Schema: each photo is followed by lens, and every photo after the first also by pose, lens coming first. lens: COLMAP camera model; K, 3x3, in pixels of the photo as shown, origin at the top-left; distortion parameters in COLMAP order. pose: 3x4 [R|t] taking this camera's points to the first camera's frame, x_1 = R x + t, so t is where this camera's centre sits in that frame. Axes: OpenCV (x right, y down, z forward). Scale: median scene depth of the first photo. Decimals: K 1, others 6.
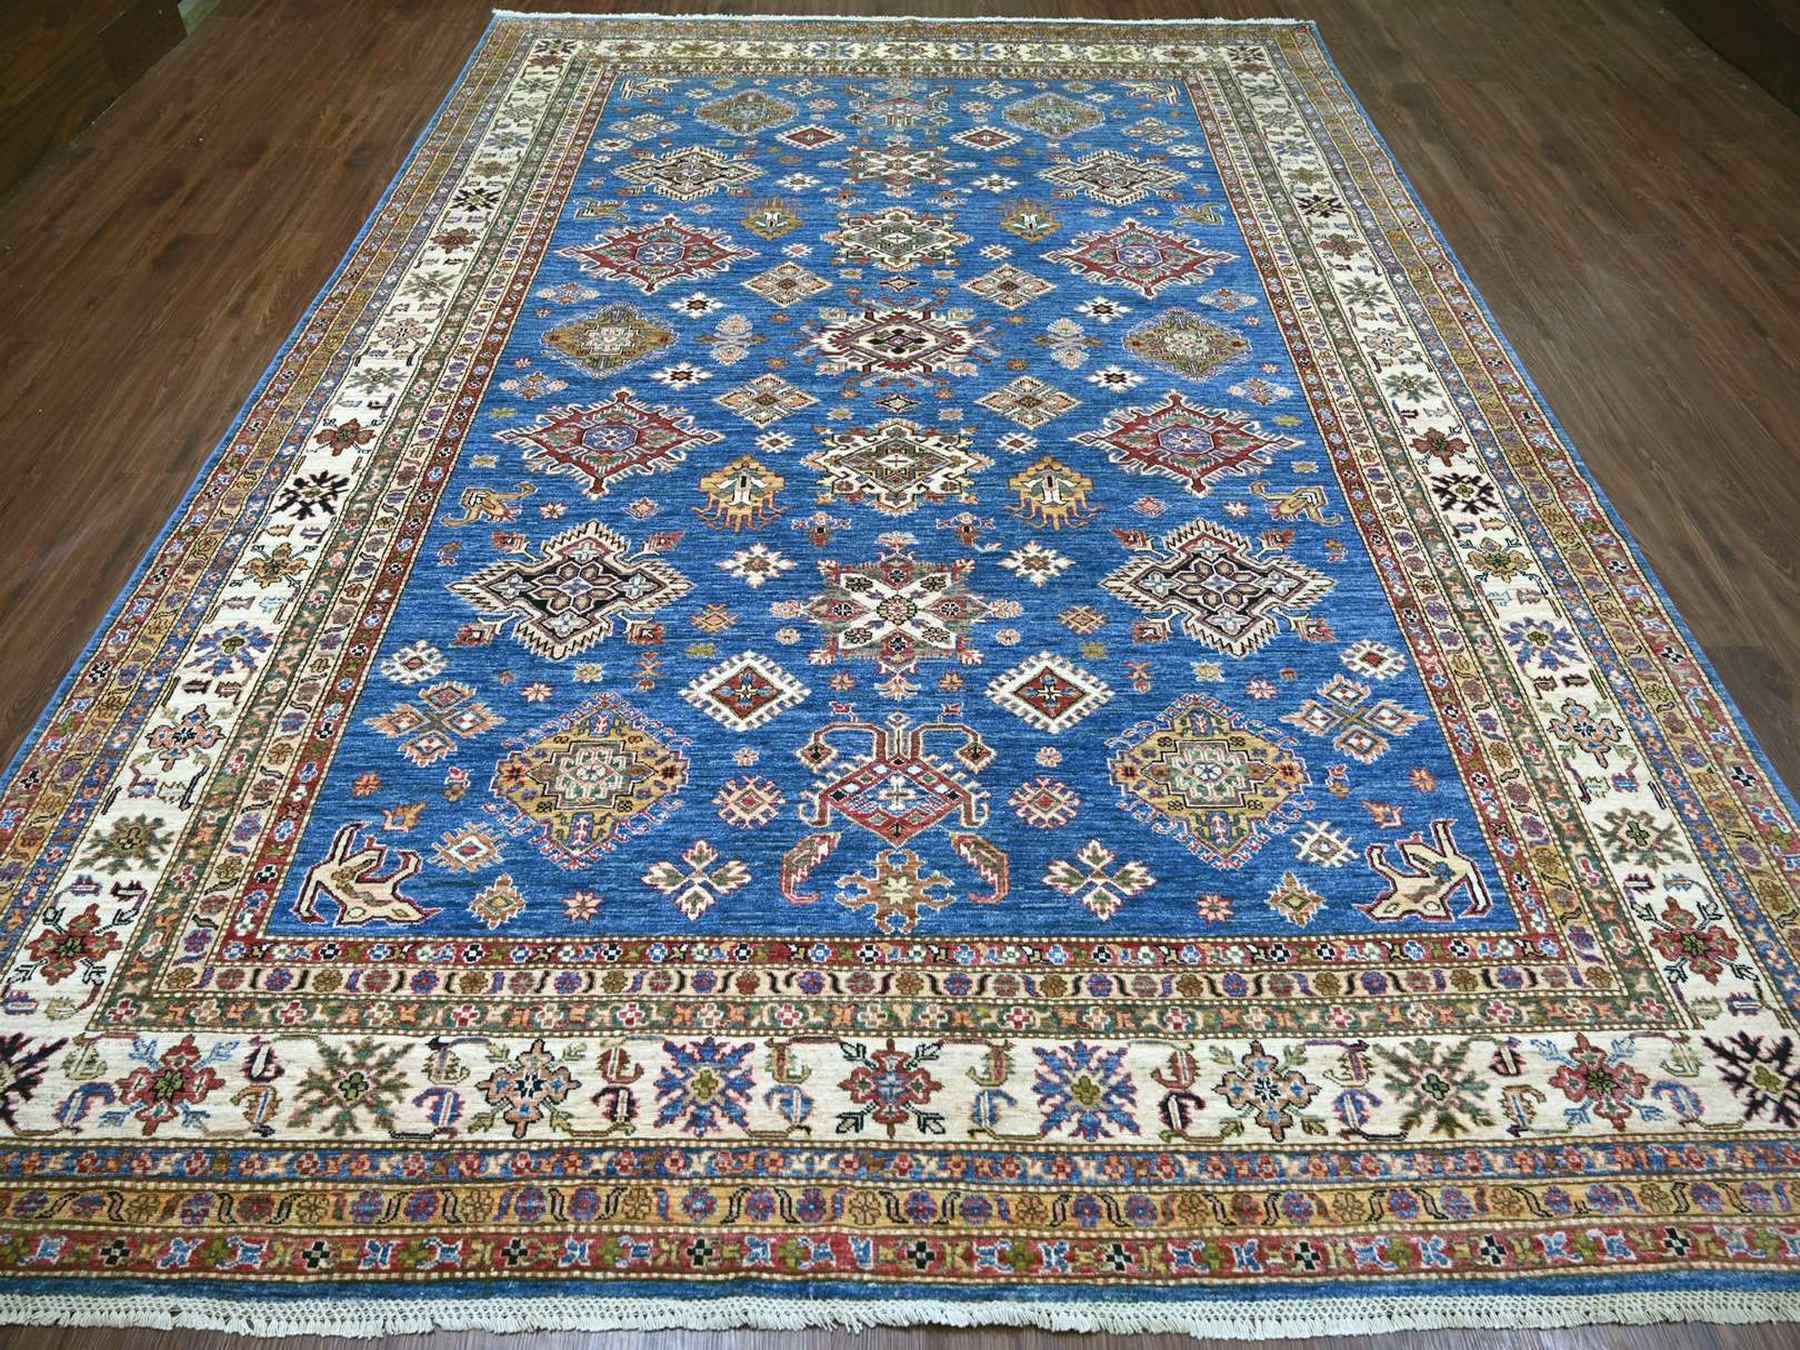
lens RADIAL K [[896.1, 0, 900.0], [0, 896.1, 675.0], [0, 0, 1]] dist [-0.006946, 0.001094]
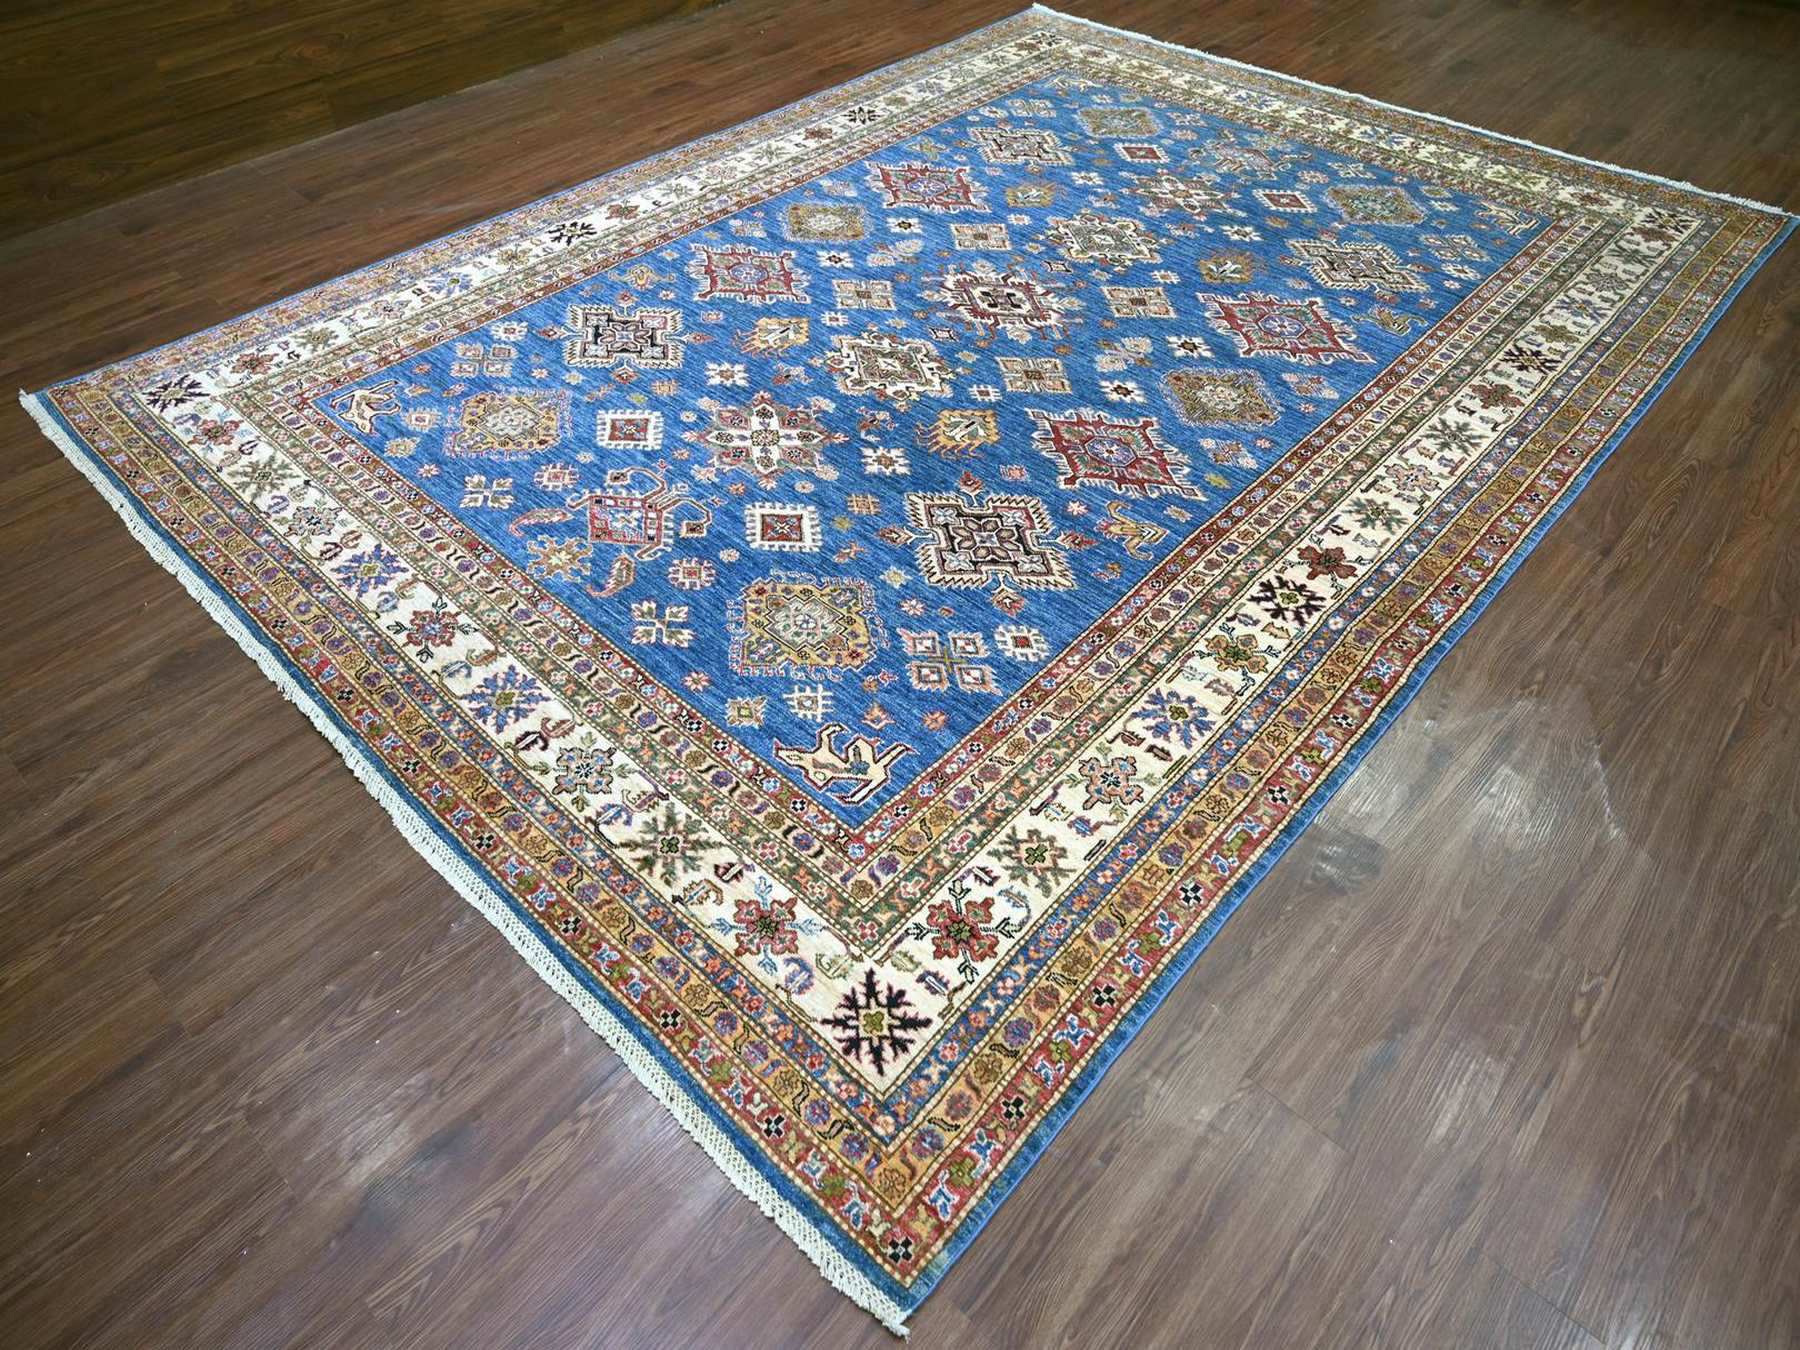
lens RADIAL K [[896.1, 0, 900.0], [0, 896.1, 675.0], [0, 0, 1]] dist [-0.006946, 0.001094]
pose [[0.756585, 0.514346, -0.403766, 1.007728], [-0.531476, 0.843426, 0.078526, 0.009585], [0.380936, 0.155180, 0.911486, -0.008620]]
